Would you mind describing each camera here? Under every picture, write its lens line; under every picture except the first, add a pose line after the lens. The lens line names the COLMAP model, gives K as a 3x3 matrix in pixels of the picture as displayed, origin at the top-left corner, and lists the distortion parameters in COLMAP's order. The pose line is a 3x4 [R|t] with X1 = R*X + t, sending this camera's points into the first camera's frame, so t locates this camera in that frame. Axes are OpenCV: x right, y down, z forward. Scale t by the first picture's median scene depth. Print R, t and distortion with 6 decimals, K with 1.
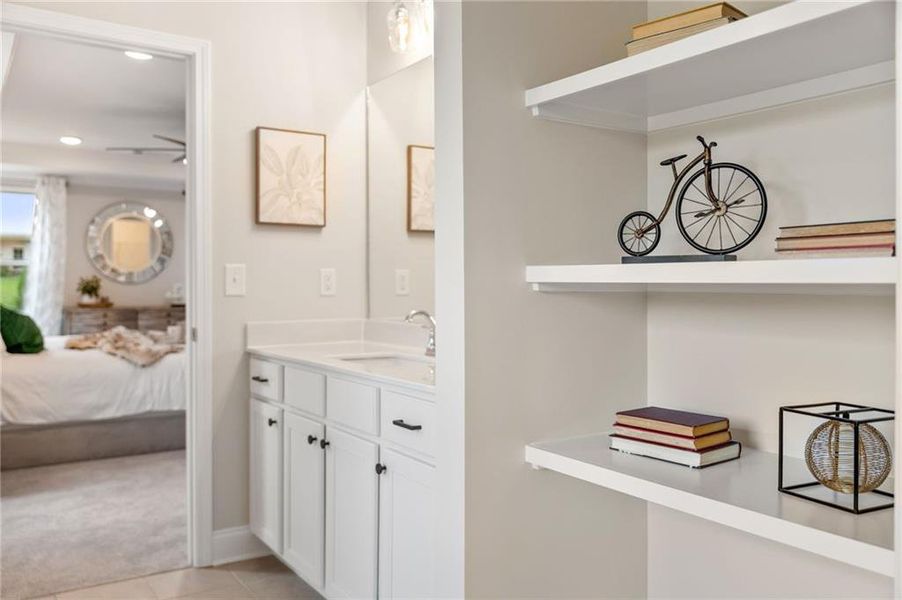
lens RADIAL K [[644.5, 0, 451.0], [0, 644.5, 300.0], [0, 0, 1]] dist [0.000626, 0.000405]
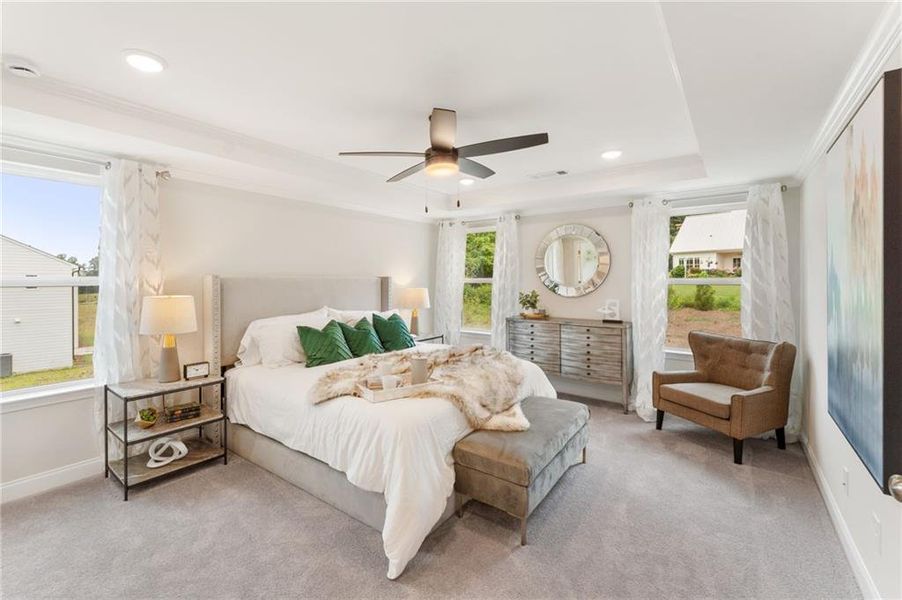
lens RADIAL K [[379.1, 0, 452.6], [0, 379.1, 275.1], [0, 0, 1]] dist [-0.000288, -0.000006]
pose [[0.270837, -0.014033, -0.962523, 0.068475], [-0.018899, 0.999624, -0.019891, -0.049751], [0.962440, 0.023578, 0.270470, 0.668682]]
